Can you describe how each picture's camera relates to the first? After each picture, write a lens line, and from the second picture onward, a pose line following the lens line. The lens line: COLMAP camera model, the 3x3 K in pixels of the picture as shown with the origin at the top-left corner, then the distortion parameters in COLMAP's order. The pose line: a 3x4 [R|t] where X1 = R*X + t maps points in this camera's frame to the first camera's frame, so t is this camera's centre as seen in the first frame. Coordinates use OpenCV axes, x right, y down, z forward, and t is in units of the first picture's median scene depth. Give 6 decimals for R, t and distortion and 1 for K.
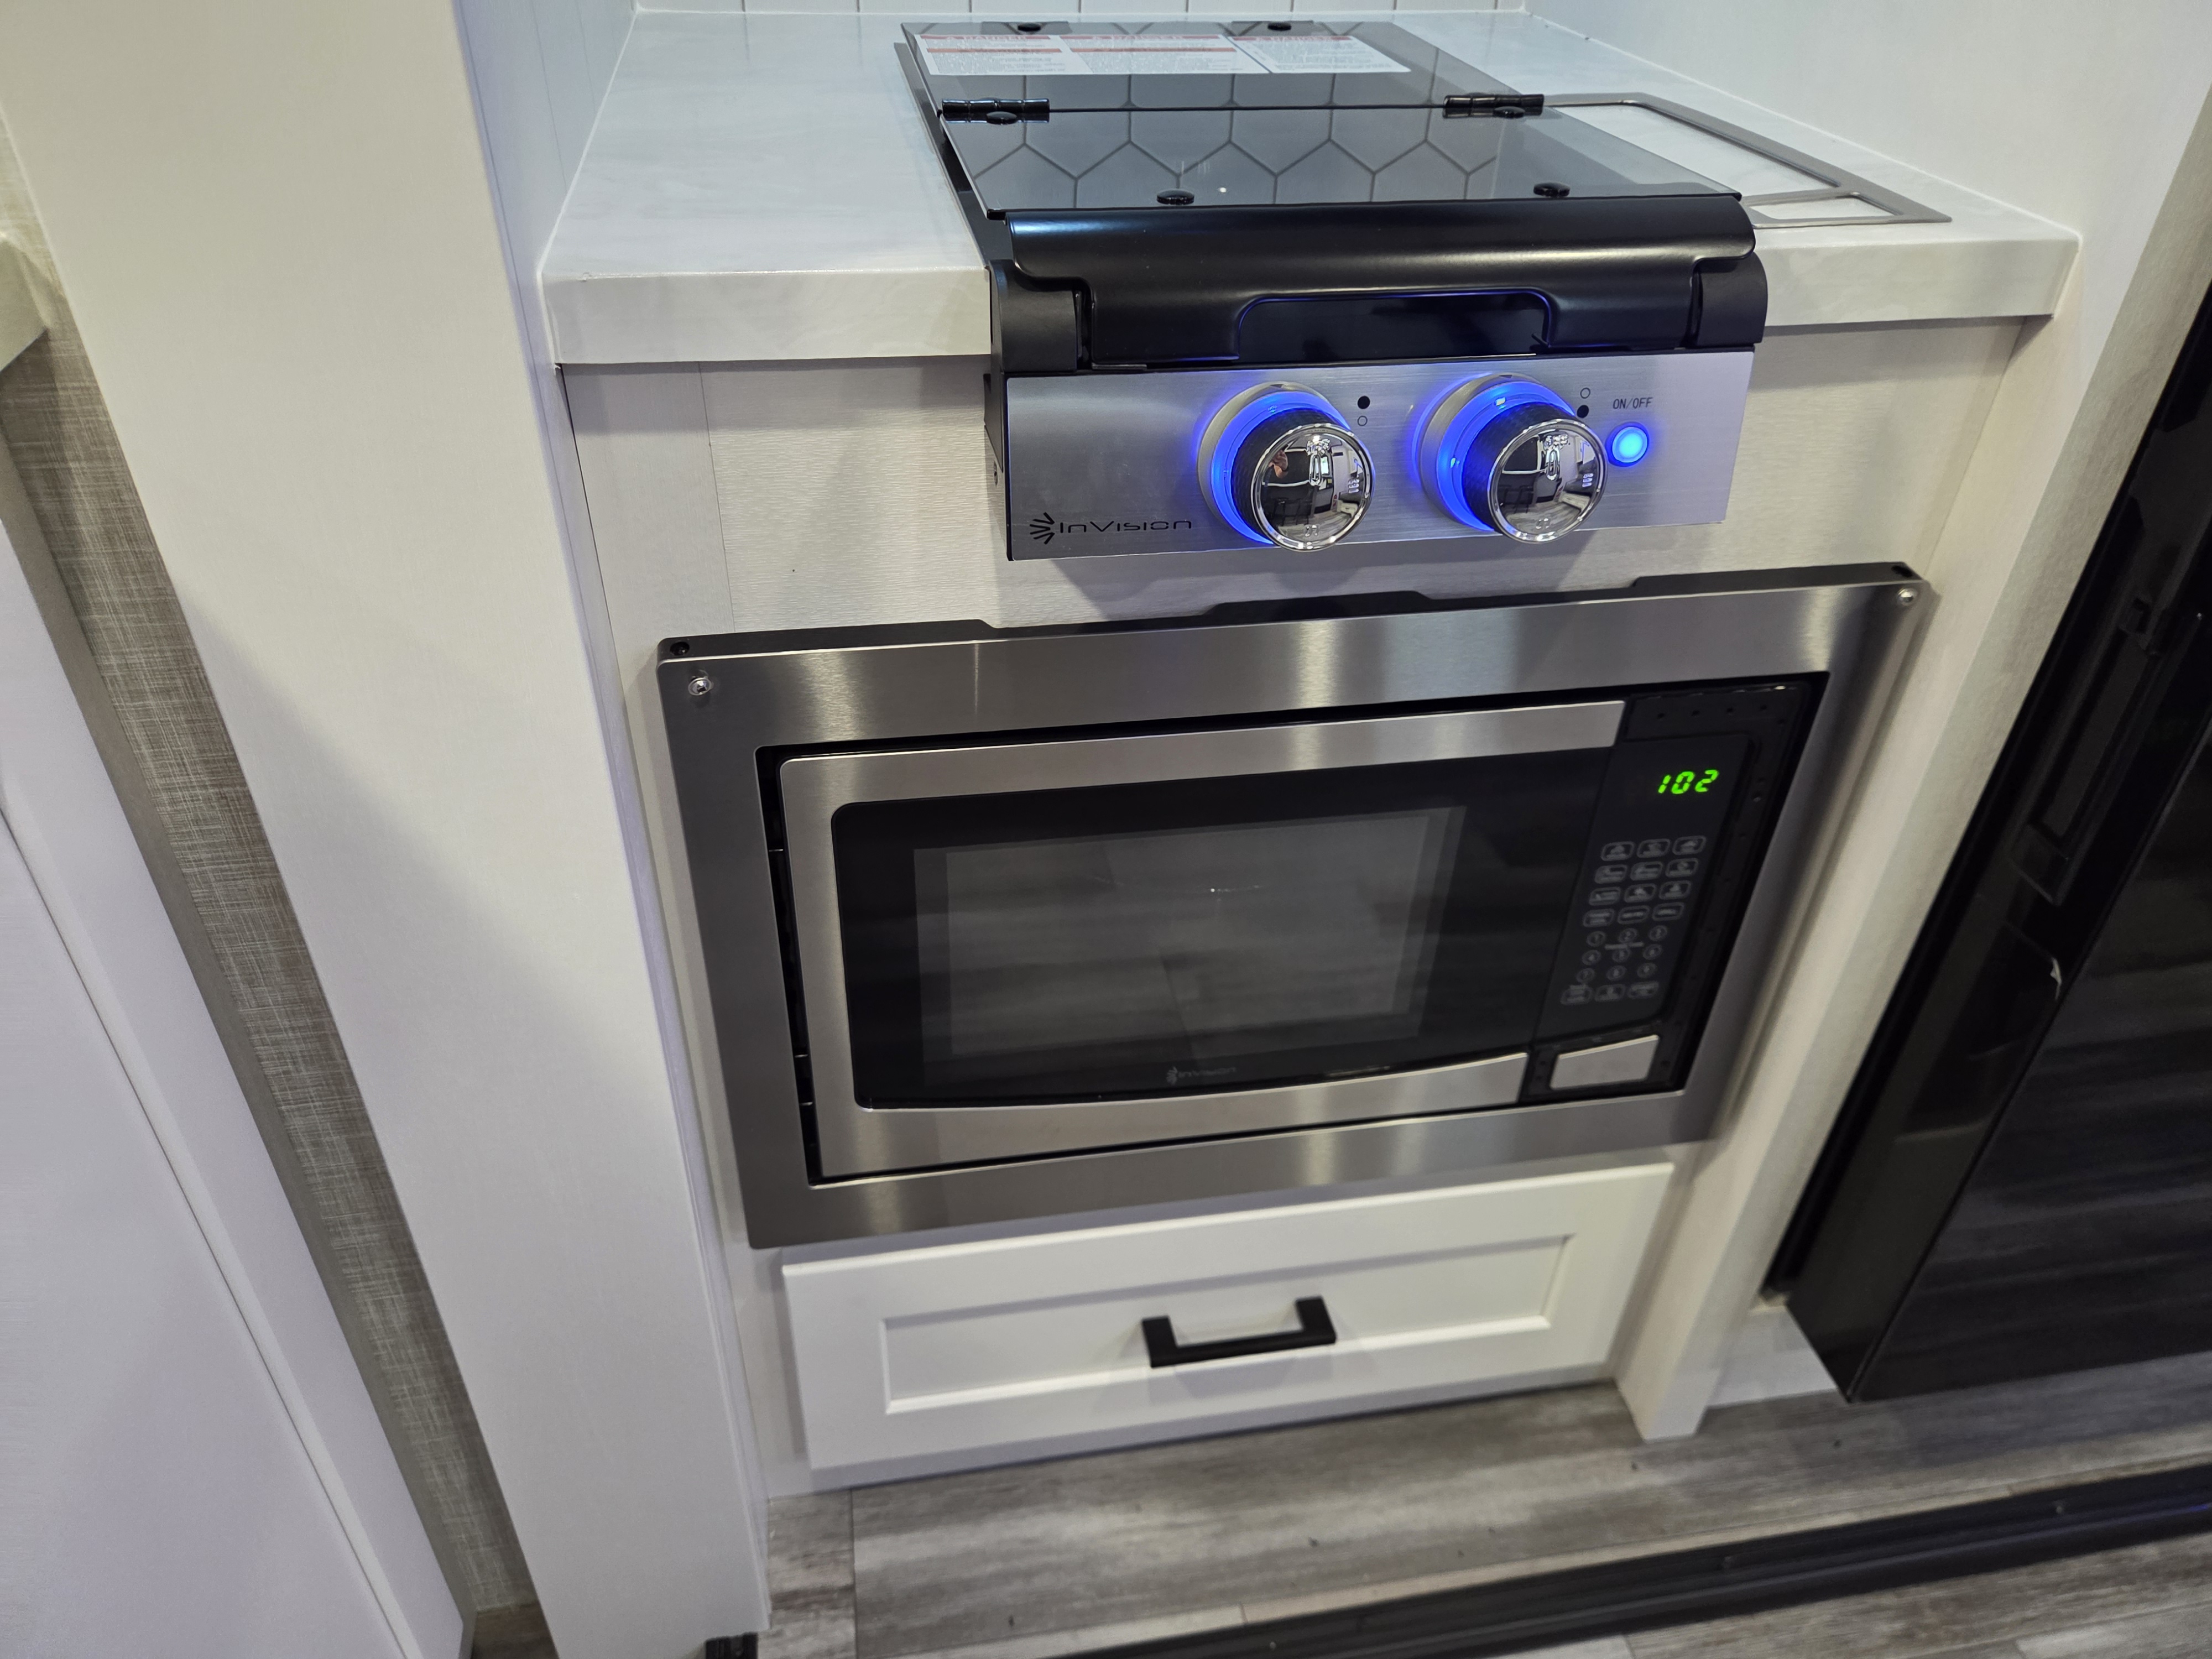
lens RADIAL K [[1484.8, 0, 1074.6], [0, 1484.8, 827.6], [0, 0, 1]] dist [0.057726, -0.049332]
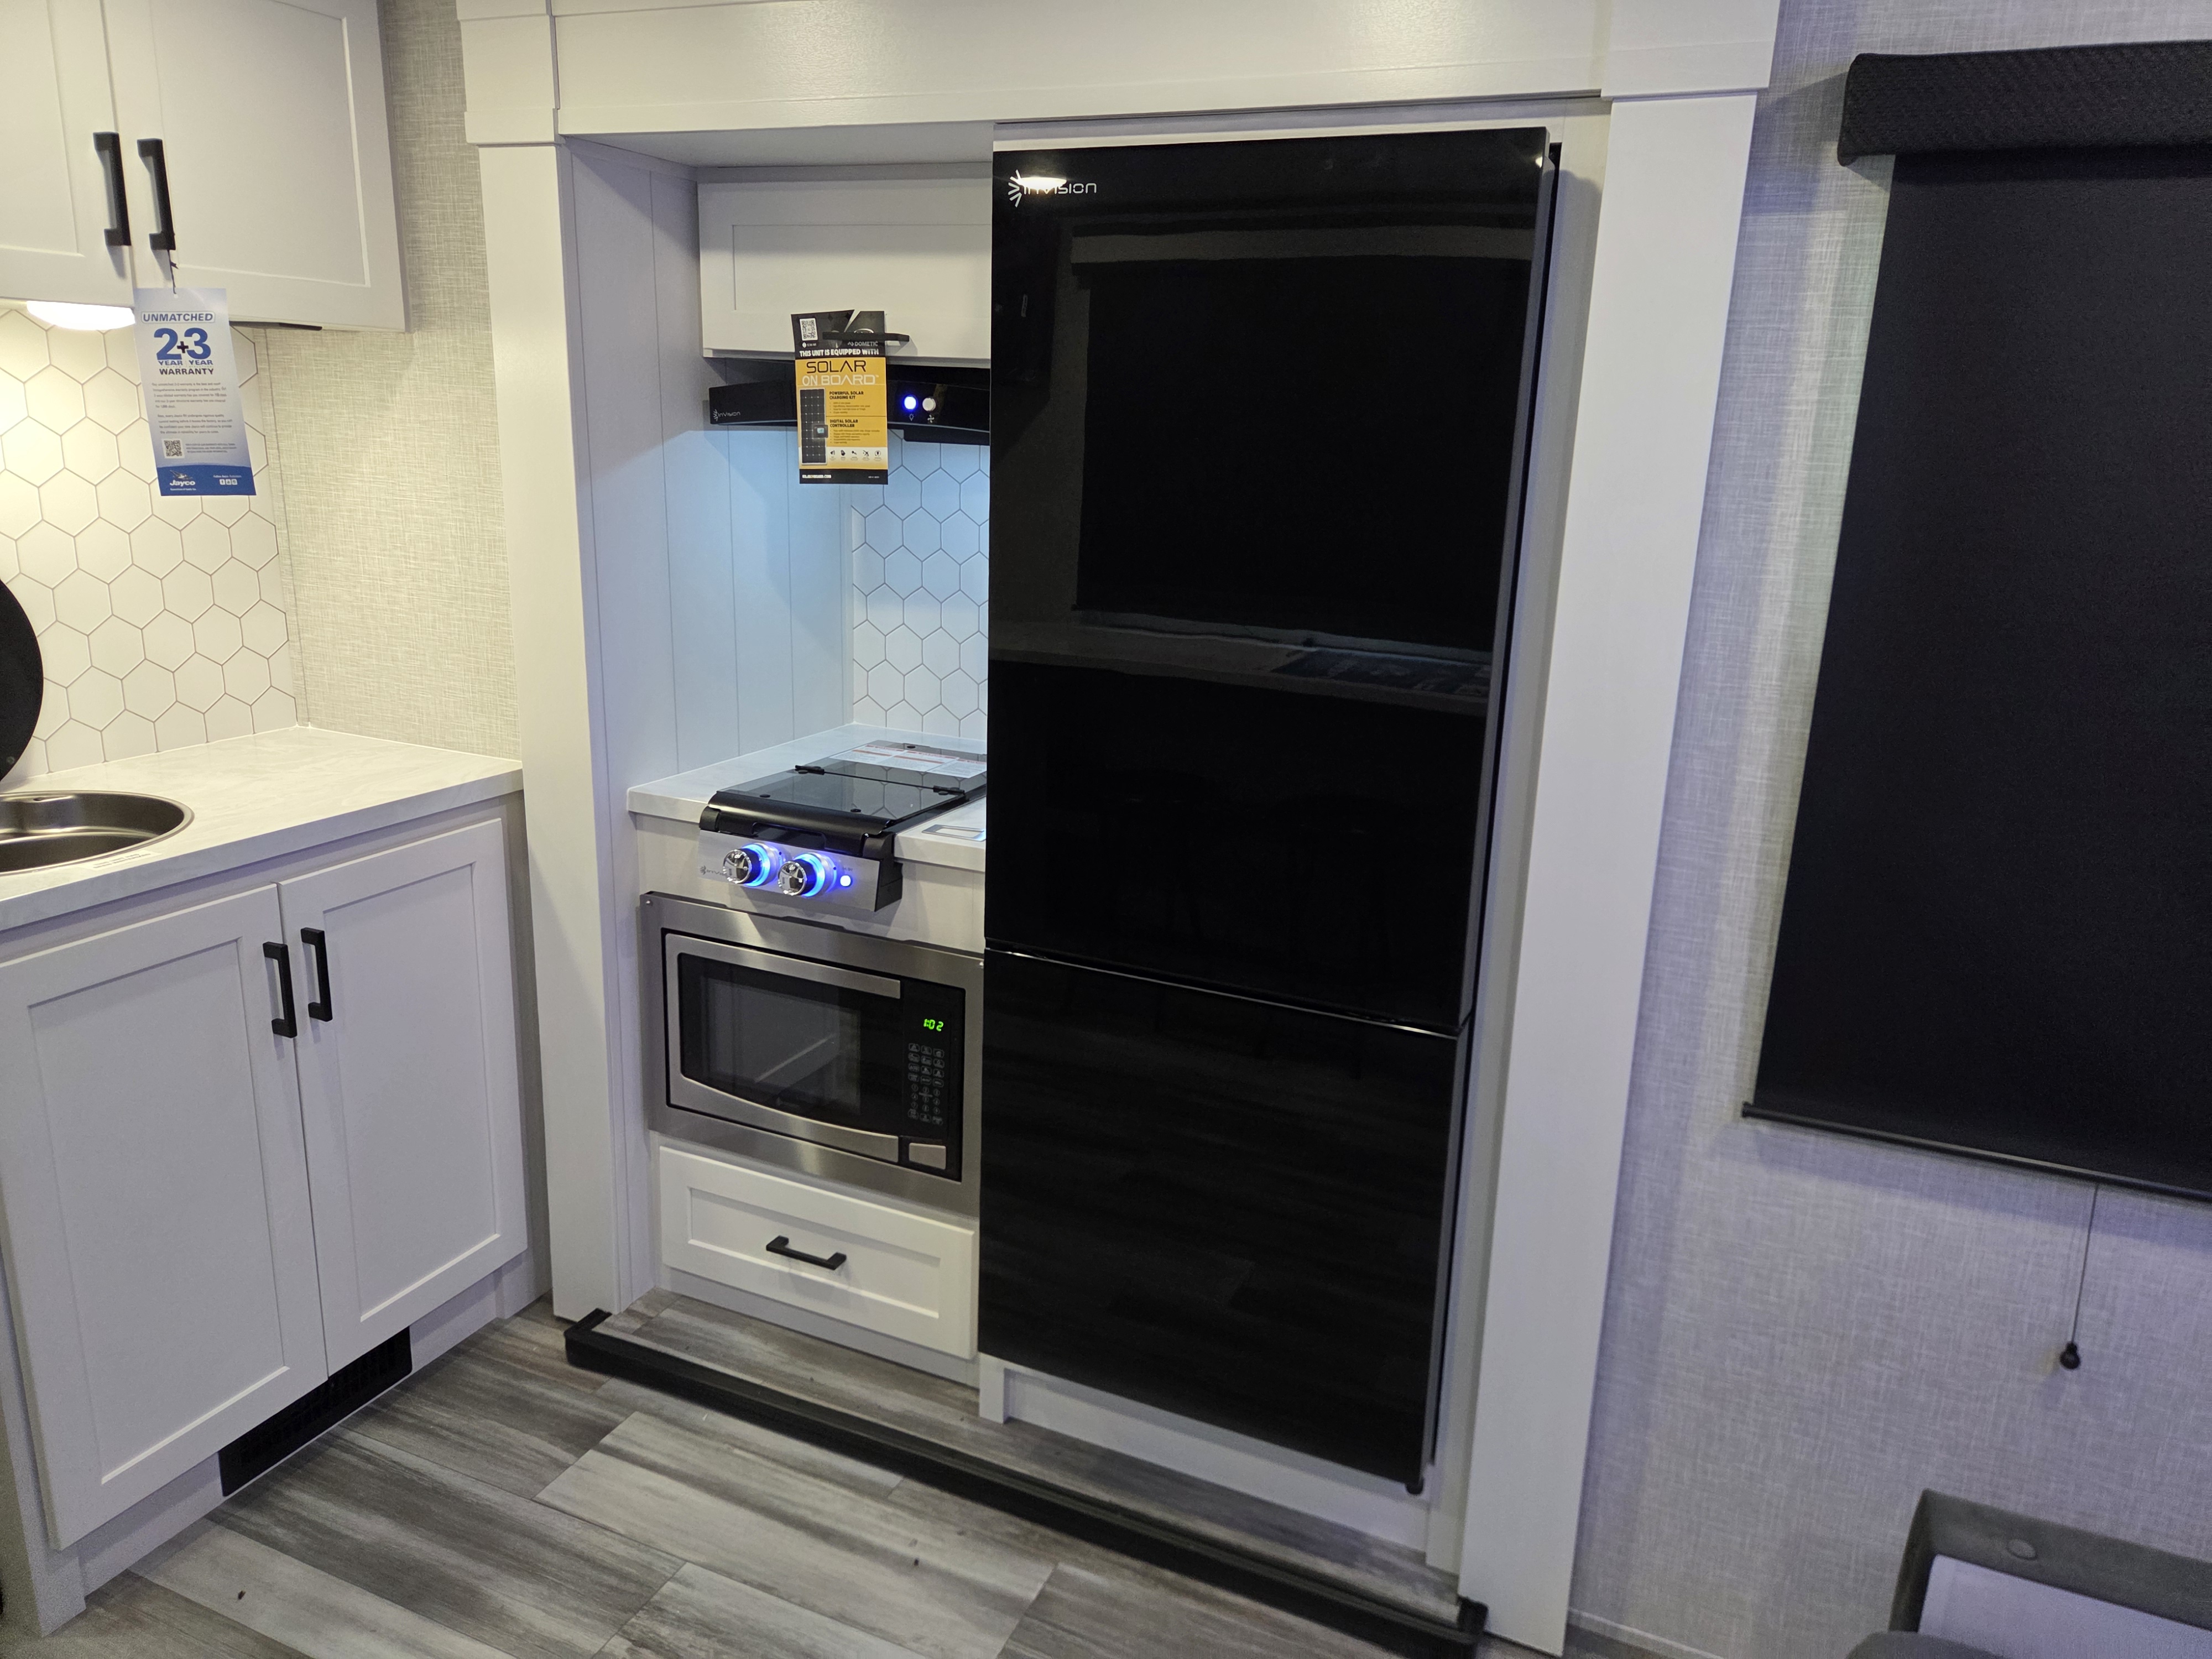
lens RADIAL K [[1484.8, 0, 1115.4], [0, 1484.8, 777.4], [0, 0, 1]] dist [0.057726, -0.049332]
pose [[0.835993, 0.139573, -0.530694, 2.364103], [-0.337183, 0.893654, -0.296127, 0.294942], [0.432925, 0.426500, 0.794149, -1.366754]]
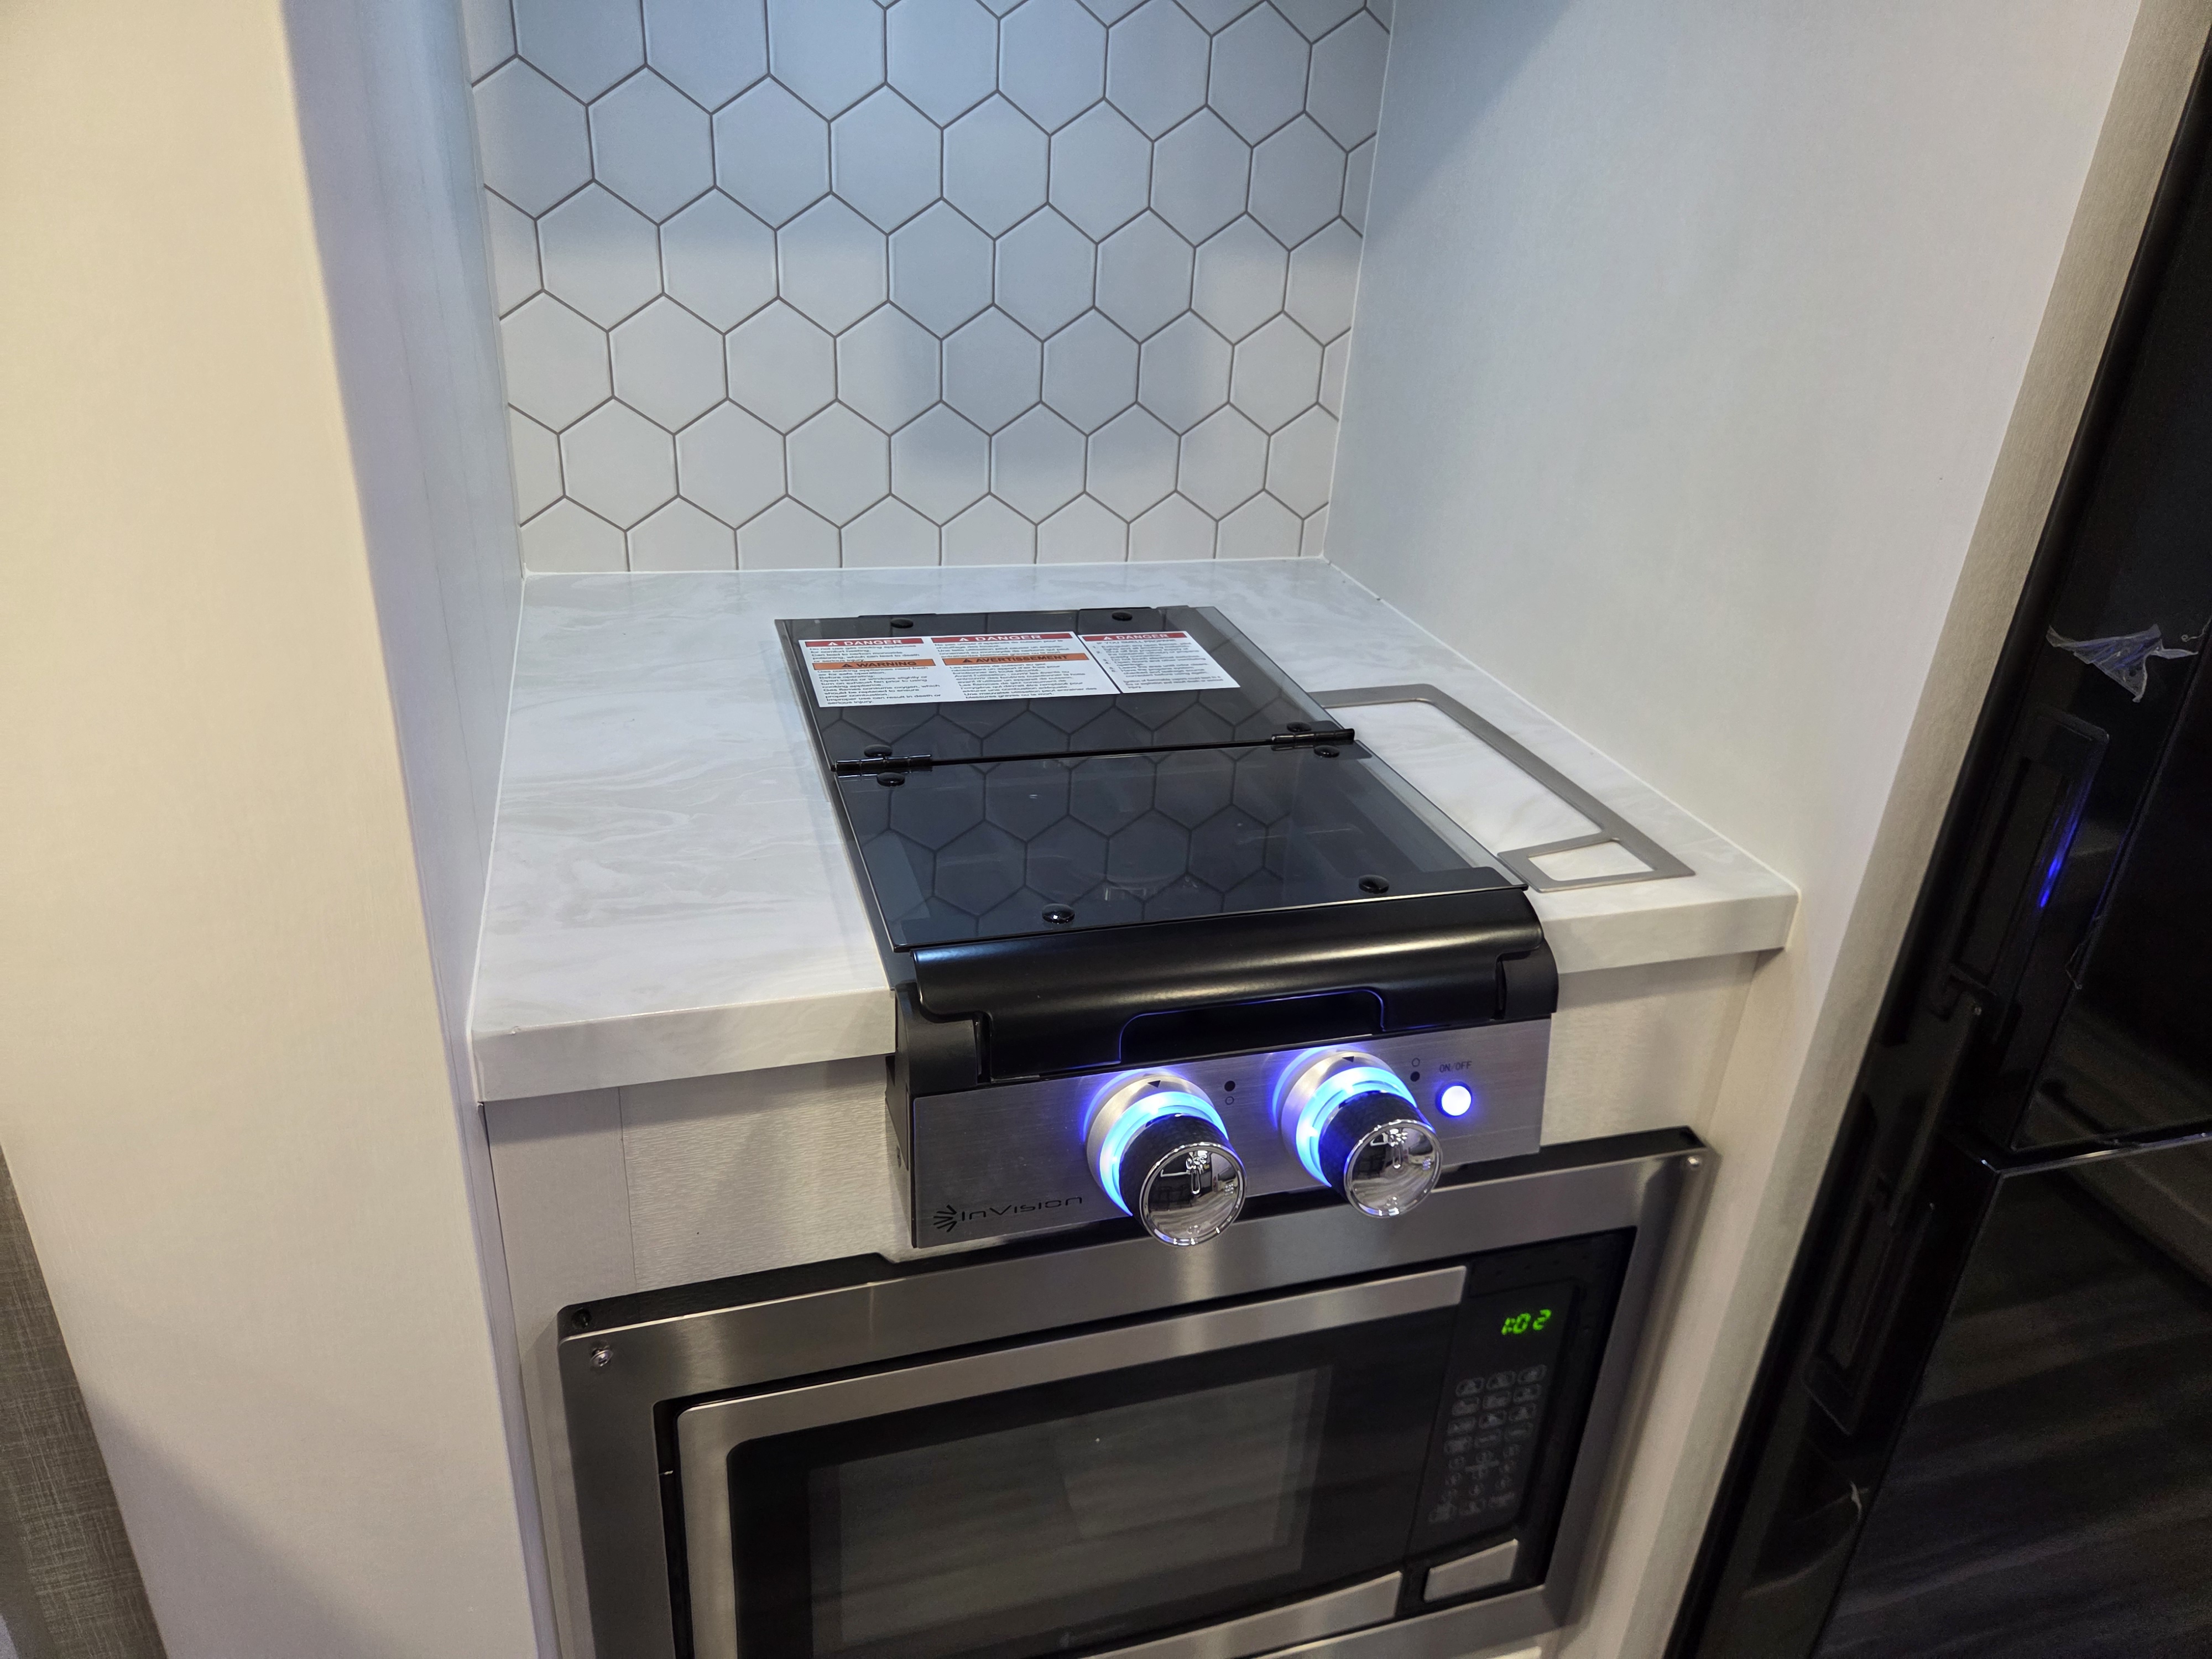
lens RADIAL K [[1484.8, 0, 1117.7], [0, 1484.8, 826.4], [0, 0, 1]] dist [0.057726, -0.049332]
pose [[0.989892, -0.017399, 0.140749, -0.039012], [0.039909, 0.986516, -0.158726, -0.260853], [-0.136089, 0.162739, 0.977239, -0.101418]]
